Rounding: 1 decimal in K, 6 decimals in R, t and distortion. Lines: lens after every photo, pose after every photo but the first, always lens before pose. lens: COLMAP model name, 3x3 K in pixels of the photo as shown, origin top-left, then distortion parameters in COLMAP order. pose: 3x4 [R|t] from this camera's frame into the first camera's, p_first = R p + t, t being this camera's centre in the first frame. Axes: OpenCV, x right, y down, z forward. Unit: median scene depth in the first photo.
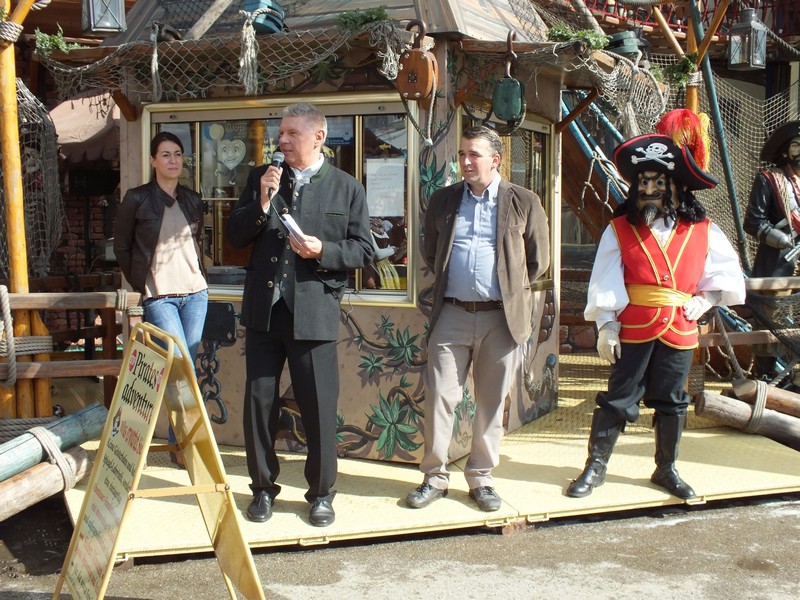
lens RADIAL K [[1121.7, 0, 400.1], [0, 1121.7, 299.0], [0, 0, 1]] dist [-0.024786, 0.000000]
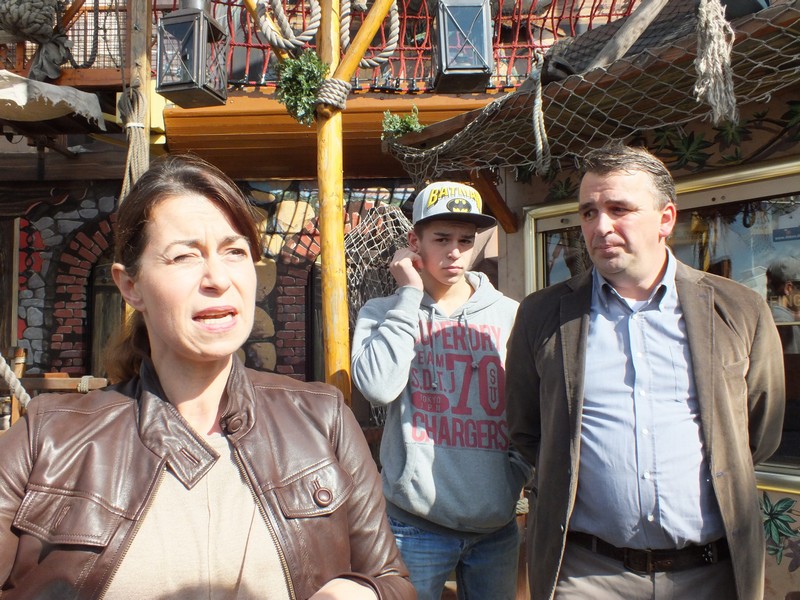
lens RADIAL K [[704.9, 0, 400.5], [0, 704.9, 297.6], [0, 0, 1]] dist [-0.002866, -0.001073]
pose [[0.914815, -0.034862, -0.402366, -0.132828], [-0.022651, 0.990271, -0.137300, -0.050461], [0.403238, 0.134718, 0.905124, 0.616466]]
